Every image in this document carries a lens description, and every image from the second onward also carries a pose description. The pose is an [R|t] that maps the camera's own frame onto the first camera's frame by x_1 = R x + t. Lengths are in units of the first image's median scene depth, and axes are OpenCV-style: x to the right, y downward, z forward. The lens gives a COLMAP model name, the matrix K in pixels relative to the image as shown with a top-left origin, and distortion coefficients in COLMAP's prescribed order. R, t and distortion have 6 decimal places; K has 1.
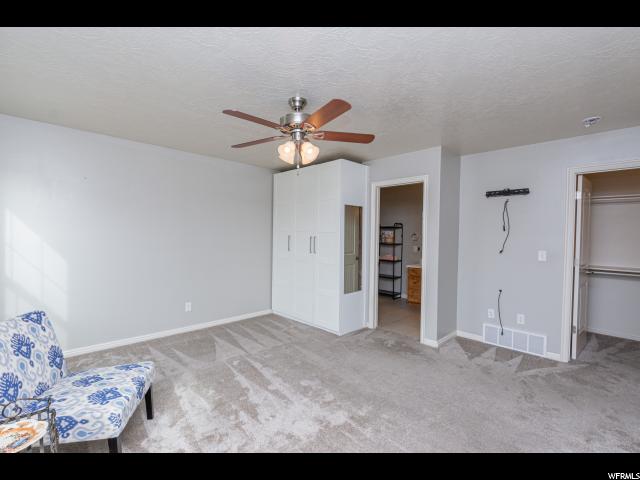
lens RADIAL K [[280.3, 0, 320.0], [0, 280.3, 240.0], [0, 0, 1]] dist [-0.002152, -0.000269]
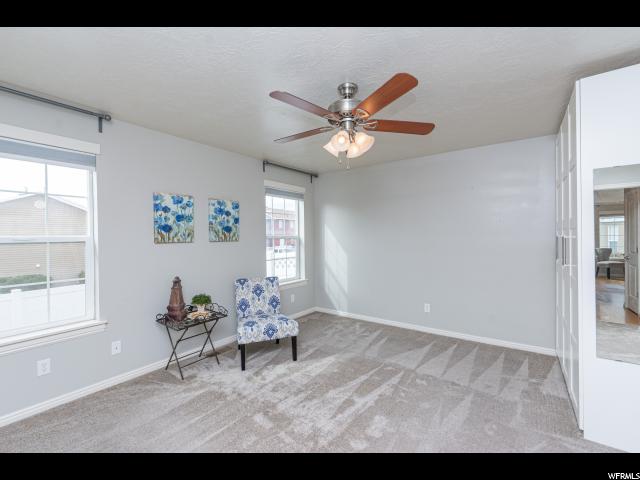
lens RADIAL K [[280.3, 0, 320.0], [0, 280.3, 240.0], [0, 0, 1]] dist [-0.002152, -0.000269]
pose [[0.151941, -0.004614, -0.988379, 0.786839], [-0.000159, 0.999989, -0.004692, 0.004194], [0.988390, 0.000870, 0.151938, 0.799600]]
